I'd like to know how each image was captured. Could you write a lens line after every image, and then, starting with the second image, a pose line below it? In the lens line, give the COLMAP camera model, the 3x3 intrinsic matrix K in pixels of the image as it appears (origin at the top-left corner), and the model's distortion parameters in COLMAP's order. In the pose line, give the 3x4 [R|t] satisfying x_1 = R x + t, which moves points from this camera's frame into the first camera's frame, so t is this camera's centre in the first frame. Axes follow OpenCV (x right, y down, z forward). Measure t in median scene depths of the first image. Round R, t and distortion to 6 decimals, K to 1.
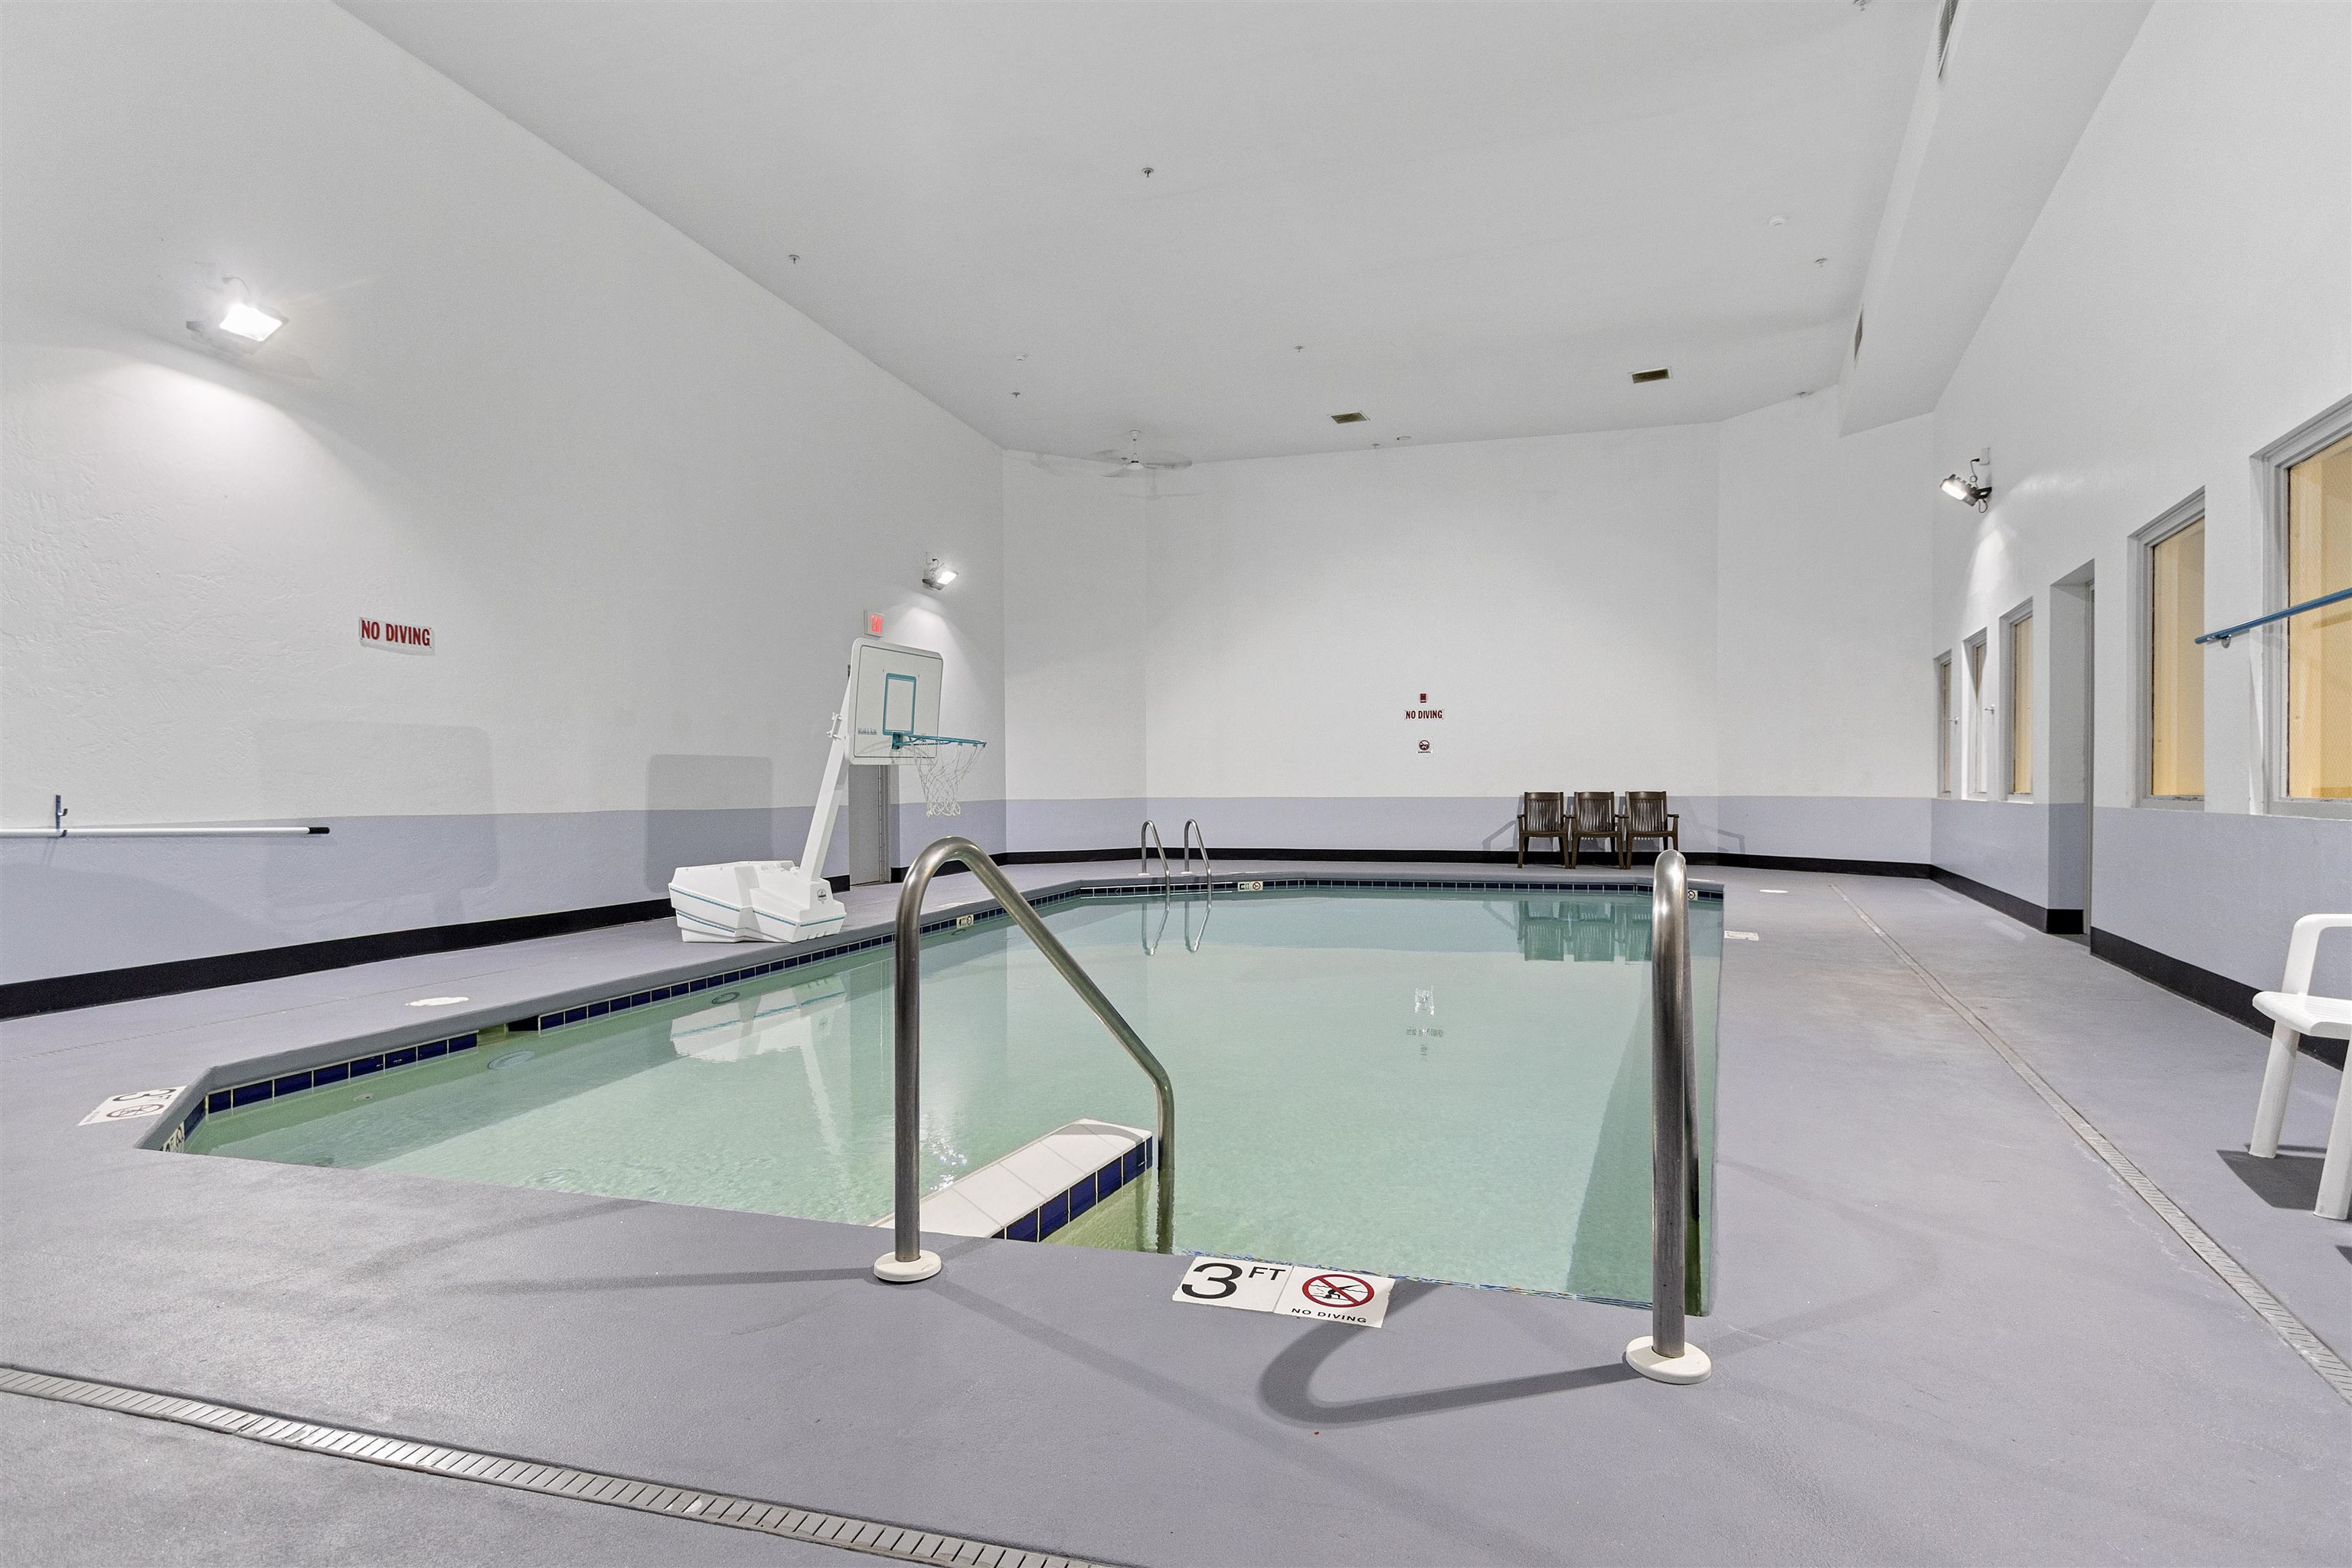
lens RADIAL K [[1292.1, 0, 1172.9], [0, 1292.1, 789.6], [0, 0, 1]] dist [-0.001561, -0.004291]
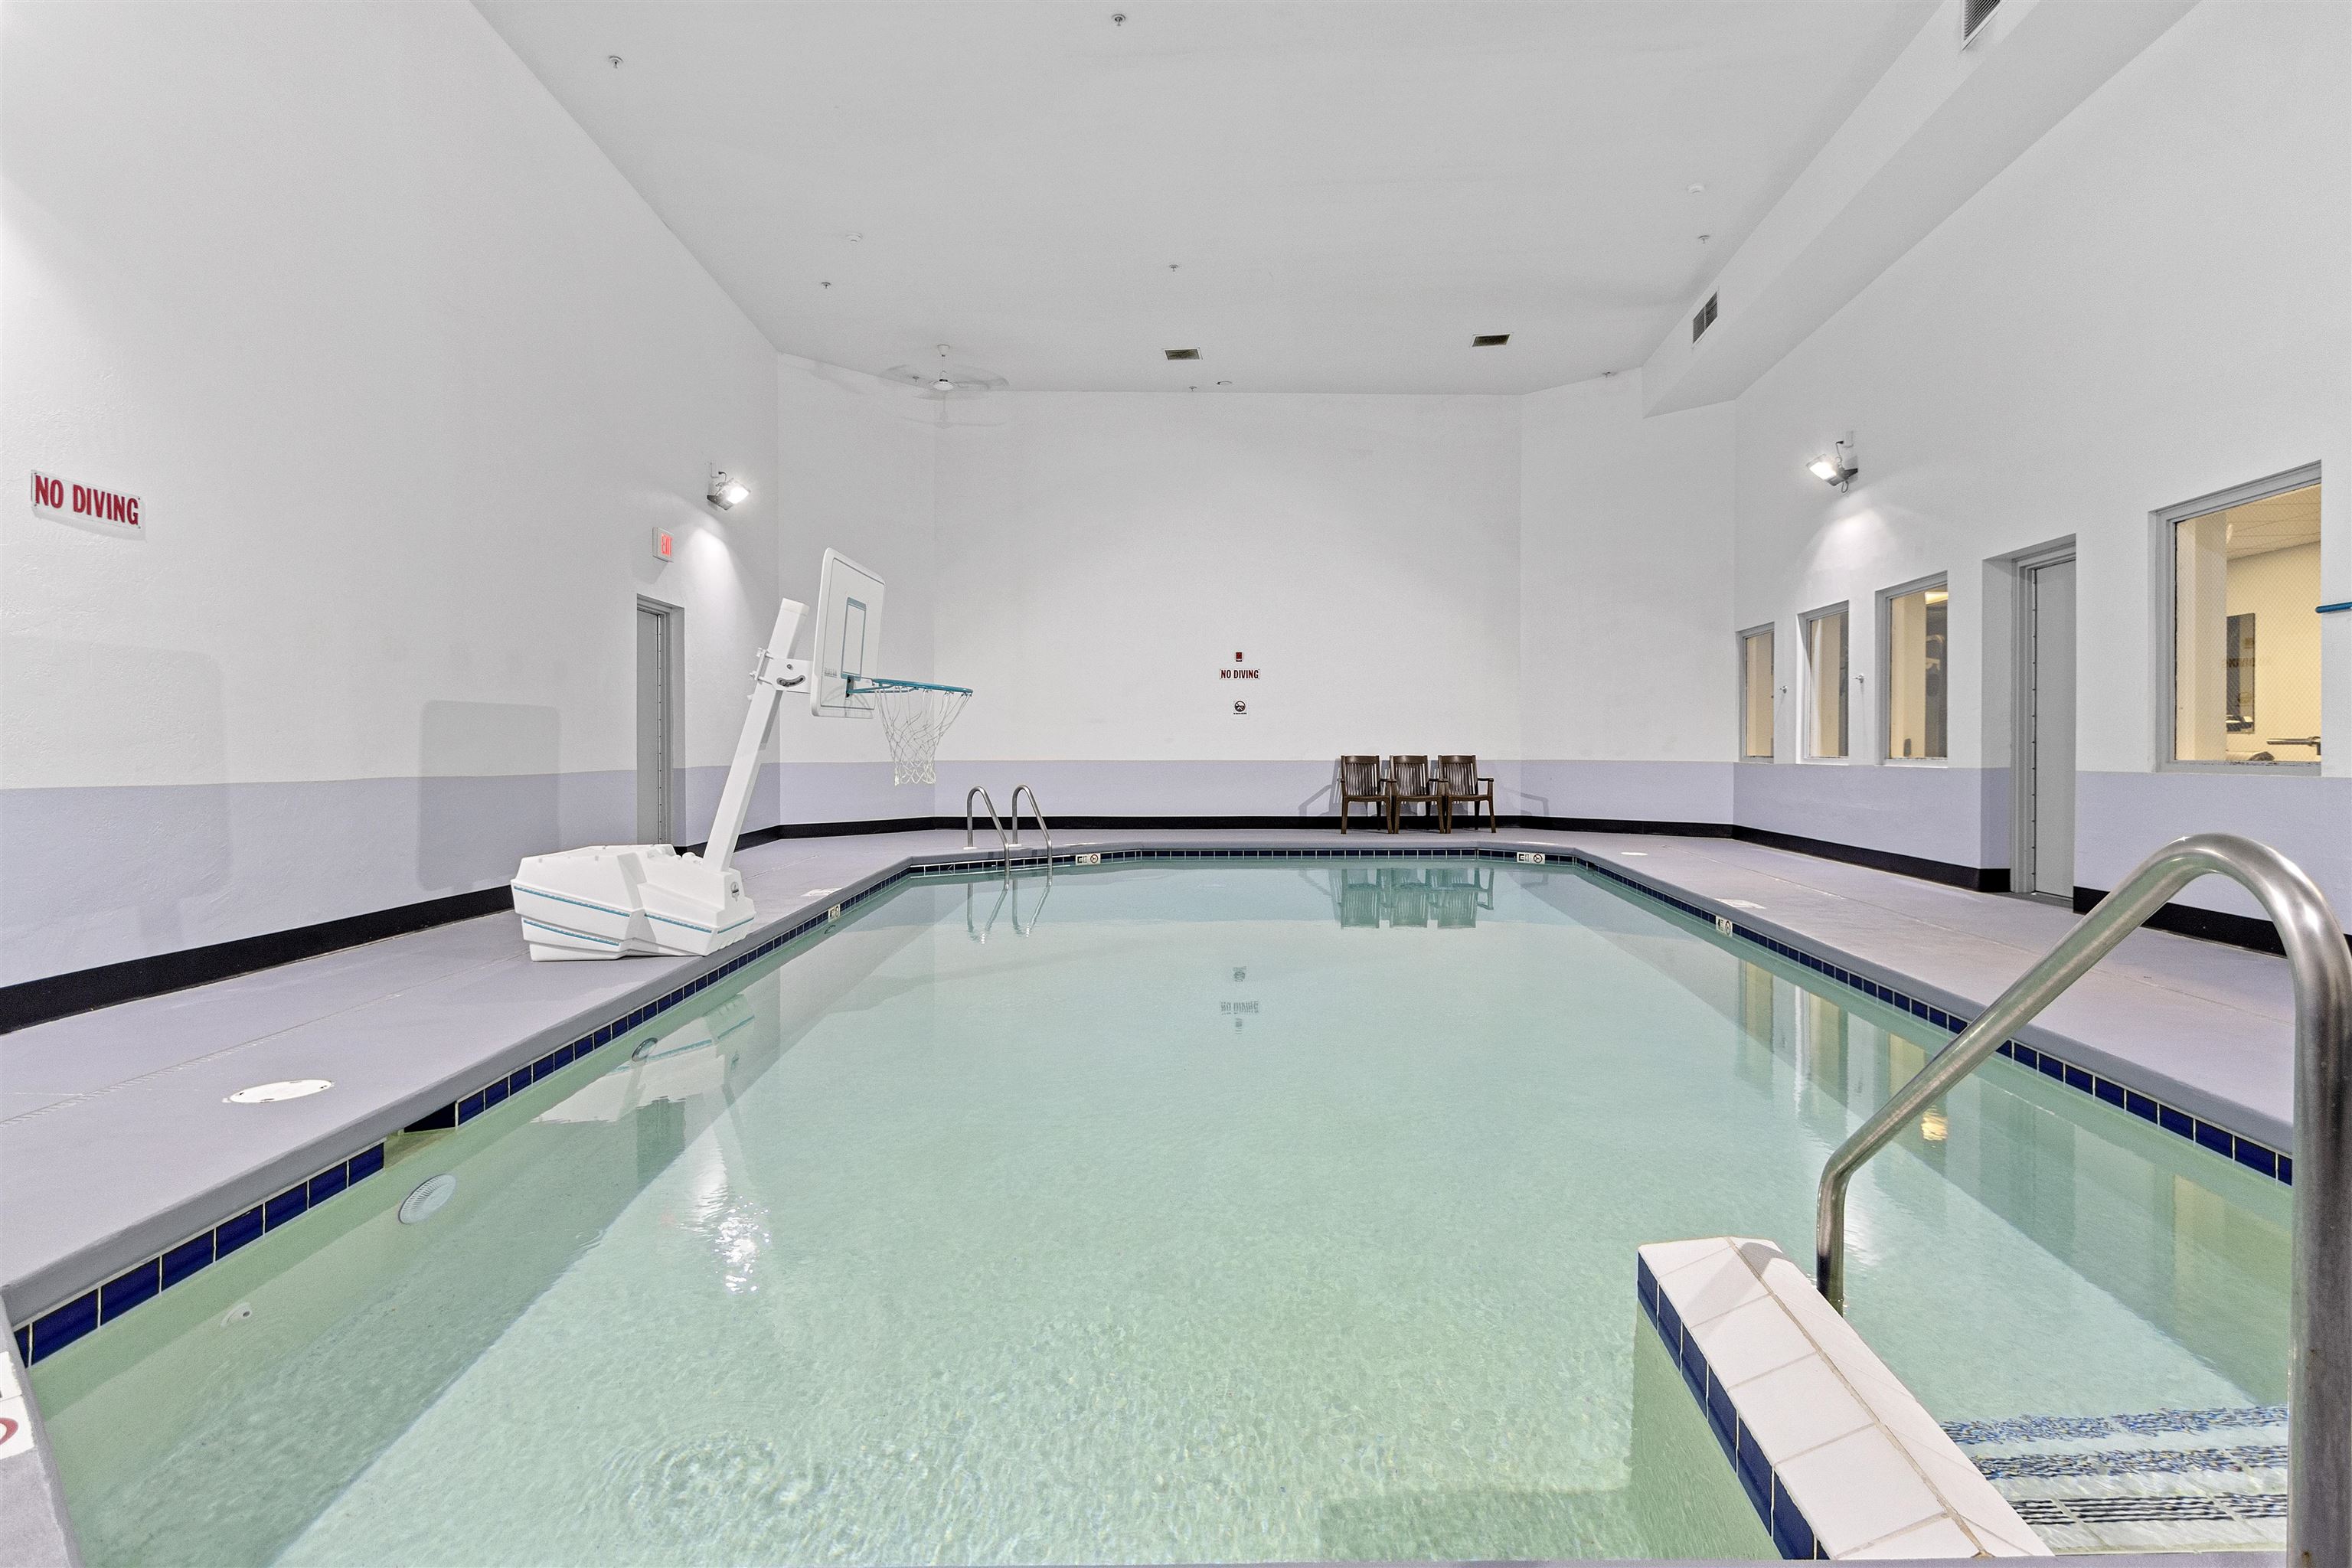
lens RADIAL K [[1292.1, 0, 1220.8], [0, 1292.1, 746.8], [0, 0, 1]] dist [-0.001561, -0.004291]
pose [[0.949795, 0.005225, 0.312829, -0.140415], [-0.003801, 0.999979, -0.005161, 0.000693], [-0.312850, 0.003713, 0.949795, 0.116086]]
